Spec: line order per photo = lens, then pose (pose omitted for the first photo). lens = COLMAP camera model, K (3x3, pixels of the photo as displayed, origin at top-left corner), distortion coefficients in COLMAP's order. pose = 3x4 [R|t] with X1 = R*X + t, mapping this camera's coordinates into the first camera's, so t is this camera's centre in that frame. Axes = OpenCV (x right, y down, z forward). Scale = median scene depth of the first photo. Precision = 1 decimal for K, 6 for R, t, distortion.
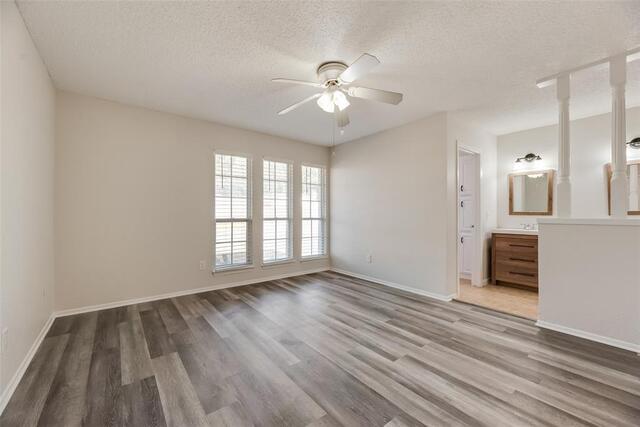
lens RADIAL K [[260.1, 0, 320.4], [0, 260.1, 214.4], [0, 0, 1]] dist [-0.002765, 0.000013]
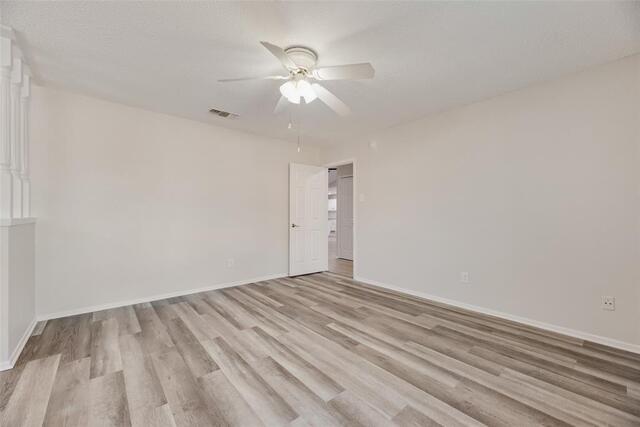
lens RADIAL K [[260.1, 0, 320.7], [0, 260.1, 215.7], [0, 0, 1]] dist [-0.002765, 0.000013]
pose [[-0.999208, -0.006970, -0.039185, 0.008734], [-0.007005, 0.999975, 0.000763, -0.001239], [0.039179, 0.001037, -0.999232, 1.999552]]
